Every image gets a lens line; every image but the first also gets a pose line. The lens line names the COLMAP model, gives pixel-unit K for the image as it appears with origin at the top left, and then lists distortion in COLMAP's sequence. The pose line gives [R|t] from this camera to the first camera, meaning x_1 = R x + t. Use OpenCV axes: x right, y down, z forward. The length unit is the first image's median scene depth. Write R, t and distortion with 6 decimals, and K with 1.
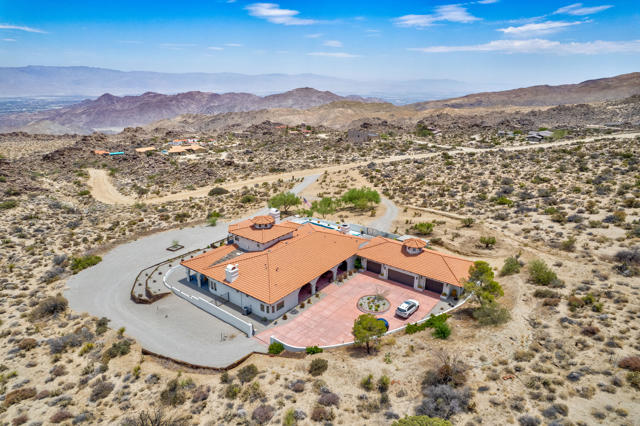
lens RADIAL K [[410.7, 0, 321.8], [0, 410.7, 212.2], [0, 0, 1]] dist [-0.080514, 0.076138]
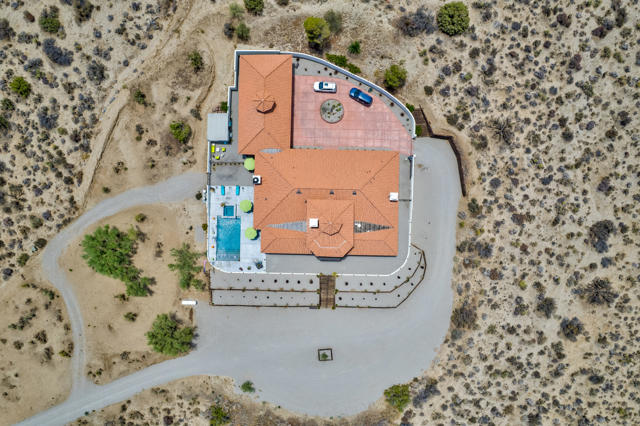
lens RADIAL K [[412.5, 0, 321.9], [0, 412.5, 208.7], [0, 0, 1]] dist [-0.071720, 0.069054]
pose [[-0.581553, -0.813509, -0.000265, -0.088333], [0.240268, -0.172072, 0.955334, -0.863629], [-0.777218, 0.555513, 0.295529, 0.604453]]
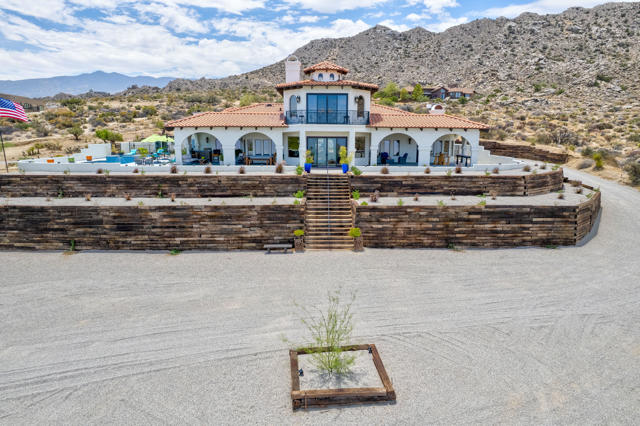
lens RADIAL K [[412.5, 0, 321.9], [0, 412.5, 208.7], [0, 0, 1]] dist [-0.071720, 0.069054]
pose [[-0.606444, -0.158230, 0.779223, -0.515595], [0.238766, 0.898532, 0.368280, -0.016407], [-0.758430, 0.409393, -0.507130, 1.187688]]
